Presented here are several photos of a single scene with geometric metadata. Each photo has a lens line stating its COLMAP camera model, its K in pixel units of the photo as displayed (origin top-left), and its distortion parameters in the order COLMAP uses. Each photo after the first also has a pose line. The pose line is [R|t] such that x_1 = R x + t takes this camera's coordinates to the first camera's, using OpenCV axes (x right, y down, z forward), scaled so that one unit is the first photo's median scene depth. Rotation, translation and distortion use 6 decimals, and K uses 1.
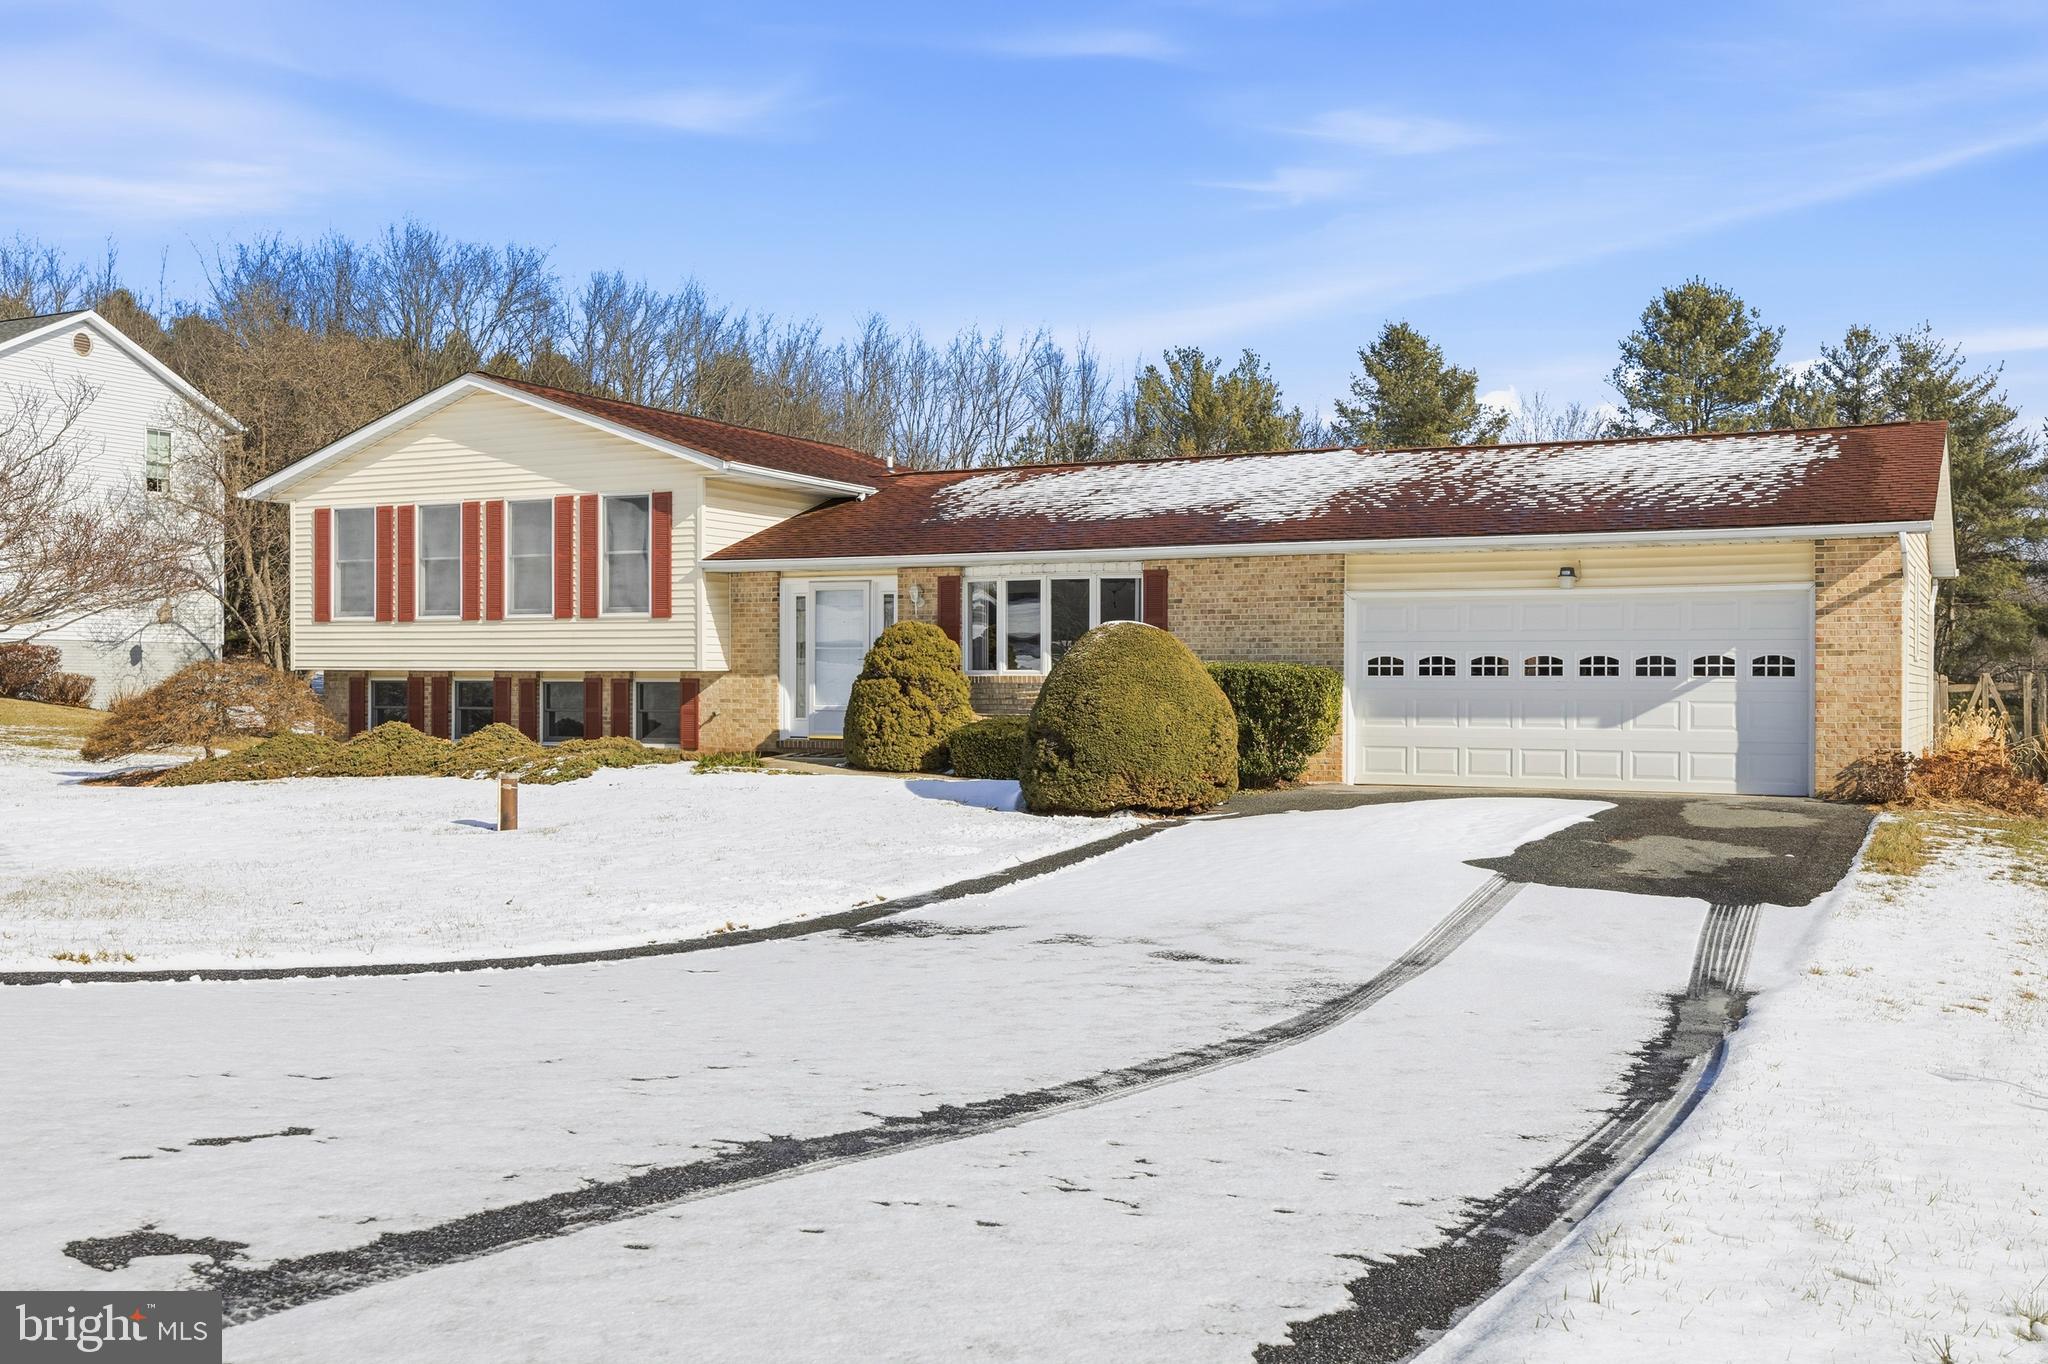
lens RADIAL K [[2021.2, 0, 1010.6], [0, 2021.2, 688.5], [0, 0, 1]] dist [0.019642, 0.000000]
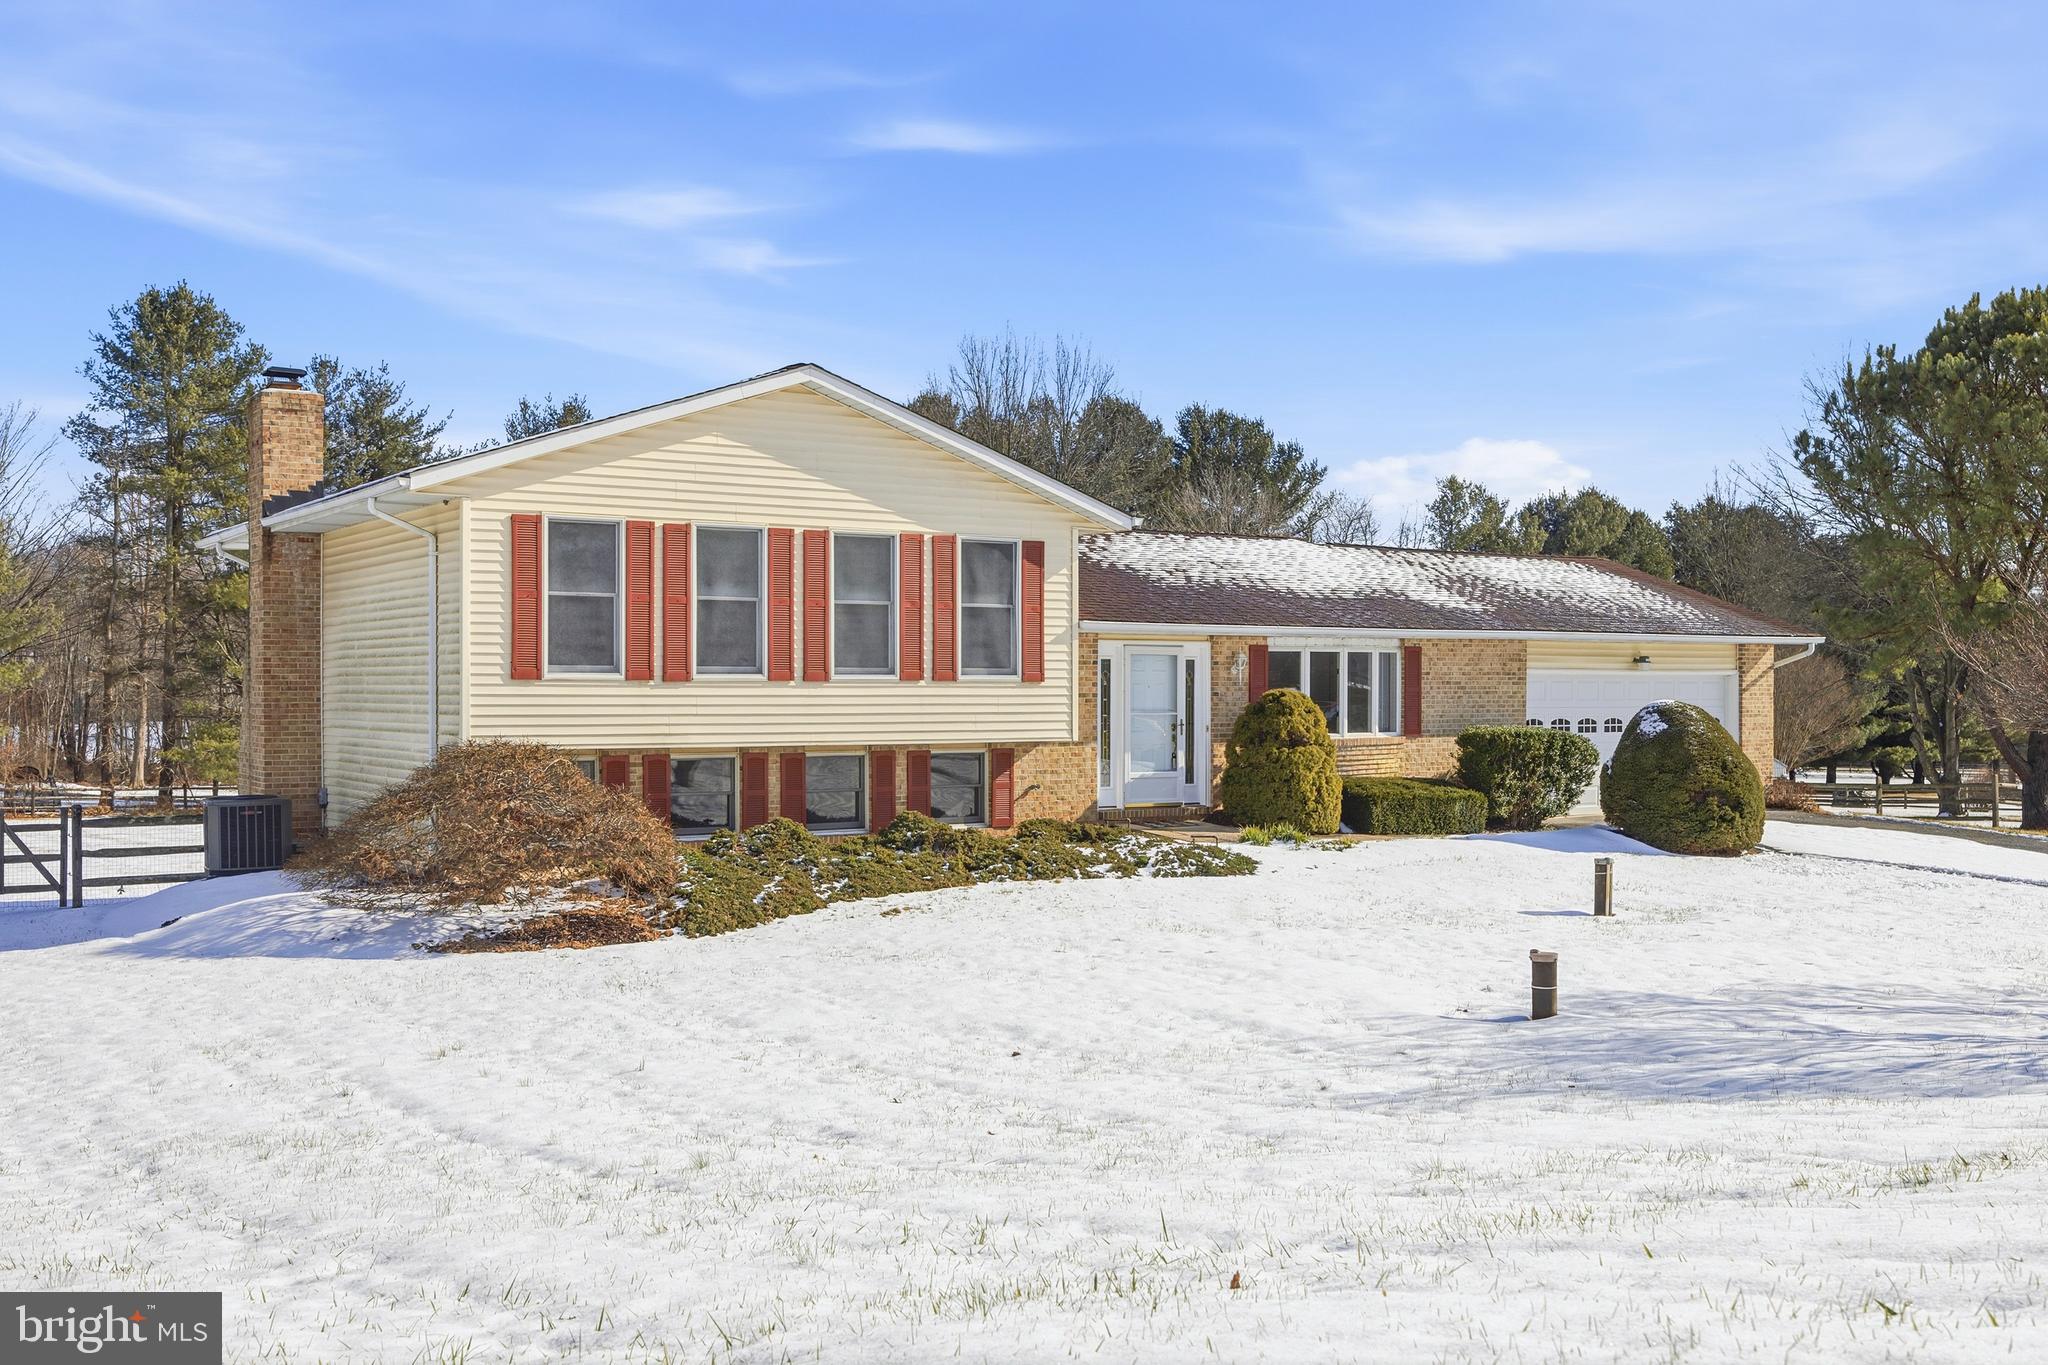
lens RADIAL K [[2021.2, 0, 1010.3], [0, 2021.2, 679.0], [0, 0, 1]] dist [0.019642, 0.000000]
pose [[0.453829, -0.001427, 0.891088, -0.972544], [0.002601, 0.999997, 0.000277, -0.036637], [-0.891085, 0.002192, 0.453831, 0.606047]]
